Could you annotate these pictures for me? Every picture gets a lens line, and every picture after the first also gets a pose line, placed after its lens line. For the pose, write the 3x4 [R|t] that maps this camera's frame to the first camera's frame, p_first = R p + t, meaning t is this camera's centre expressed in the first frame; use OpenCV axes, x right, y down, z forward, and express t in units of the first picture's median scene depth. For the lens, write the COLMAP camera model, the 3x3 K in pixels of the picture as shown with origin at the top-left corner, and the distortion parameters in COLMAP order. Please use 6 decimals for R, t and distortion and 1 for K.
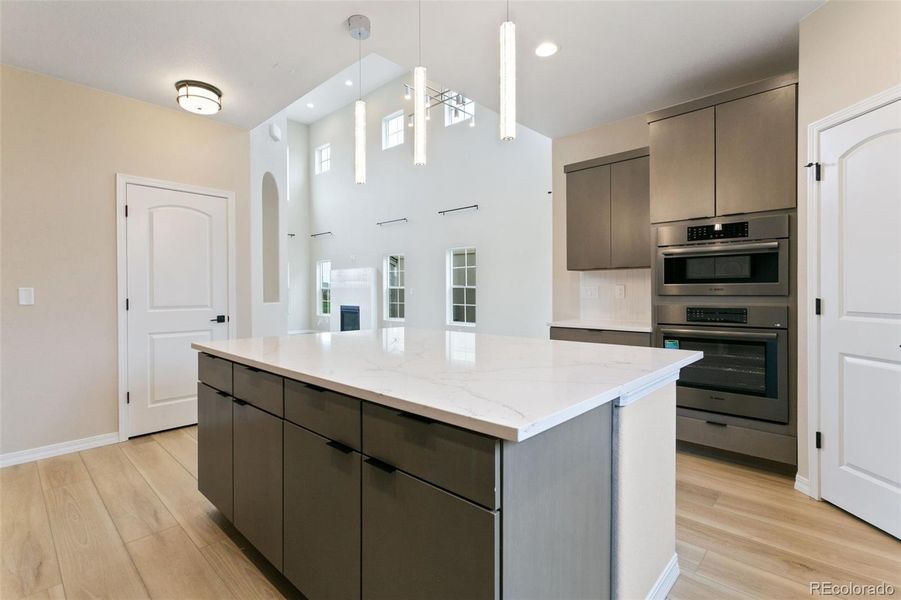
lens RADIAL K [[432.4, 0, 446.7], [0, 432.4, 291.7], [0, 0, 1]] dist [0.000967, -0.000120]
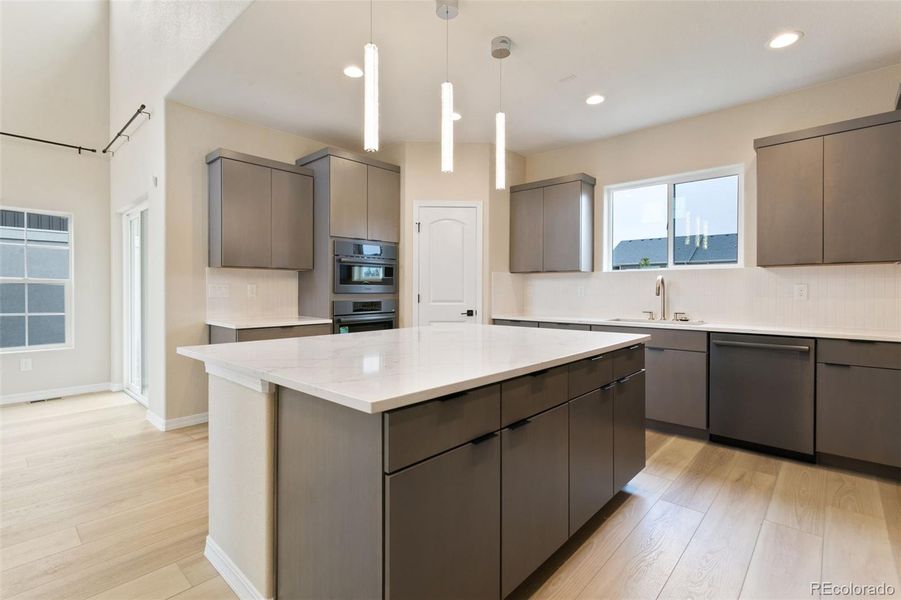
lens RADIAL K [[432.4, 0, 446.7], [0, 432.4, 291.7], [0, 0, 1]] dist [0.000967, -0.000120]
pose [[-0.017508, 0.001171, 0.999846, -0.939641], [0.002056, 0.999997, -0.001135, 0.006809], [-0.999845, 0.002036, -0.017510, 0.814610]]
